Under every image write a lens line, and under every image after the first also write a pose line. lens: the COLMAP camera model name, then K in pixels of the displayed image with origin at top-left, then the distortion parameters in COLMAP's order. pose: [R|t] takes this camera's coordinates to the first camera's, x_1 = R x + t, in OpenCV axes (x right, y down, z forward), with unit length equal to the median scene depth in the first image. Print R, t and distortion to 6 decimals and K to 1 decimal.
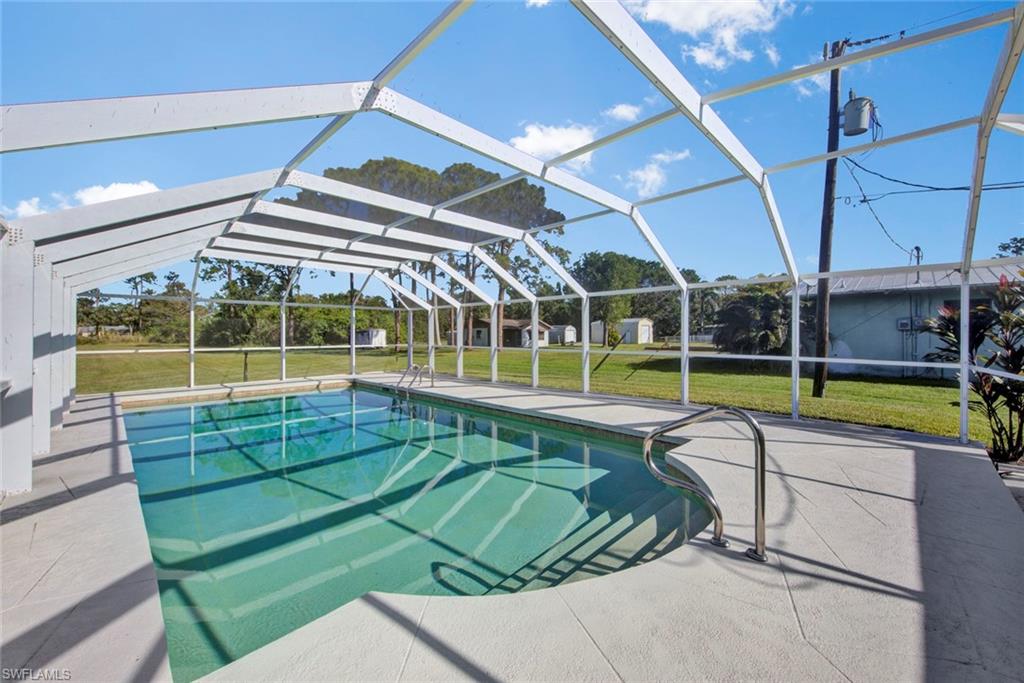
lens RADIAL K [[400.7, 0, 513.6], [0, 400.7, 336.7], [0, 0, 1]] dist [0.001871, -0.001467]
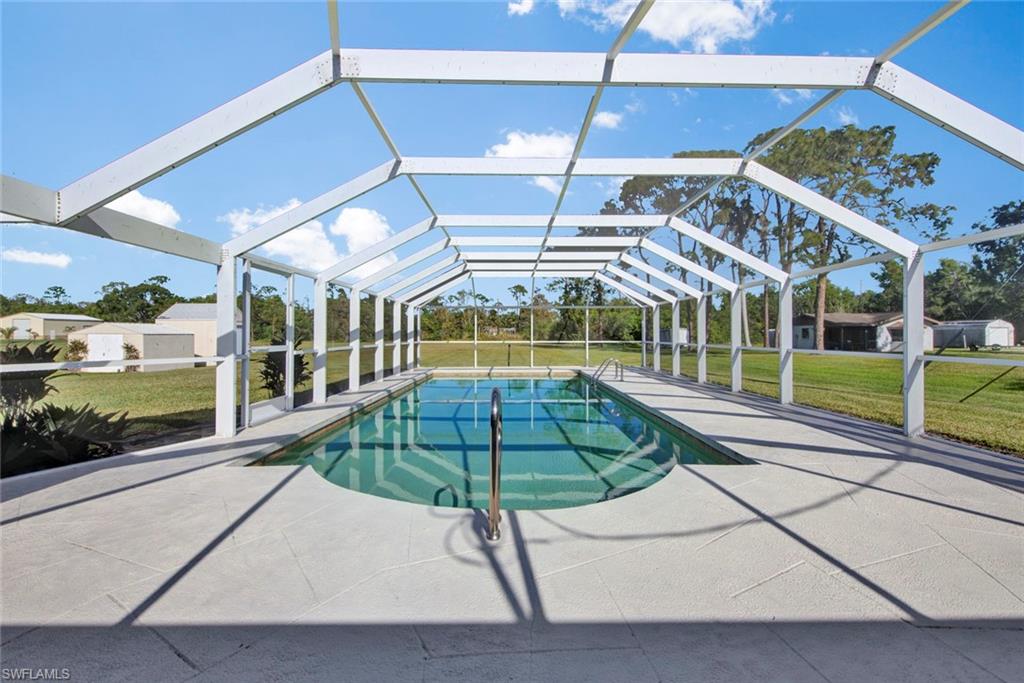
lens RADIAL K [[400.7, 0, 512.8], [0, 400.7, 336.7], [0, 0, 1]] dist [0.001871, -0.001467]
pose [[0.703797, 0.005634, -0.710379, 0.562955], [-0.005877, 0.999981, 0.002108, 0.018654], [0.710377, 0.002691, 0.703816, 0.134268]]
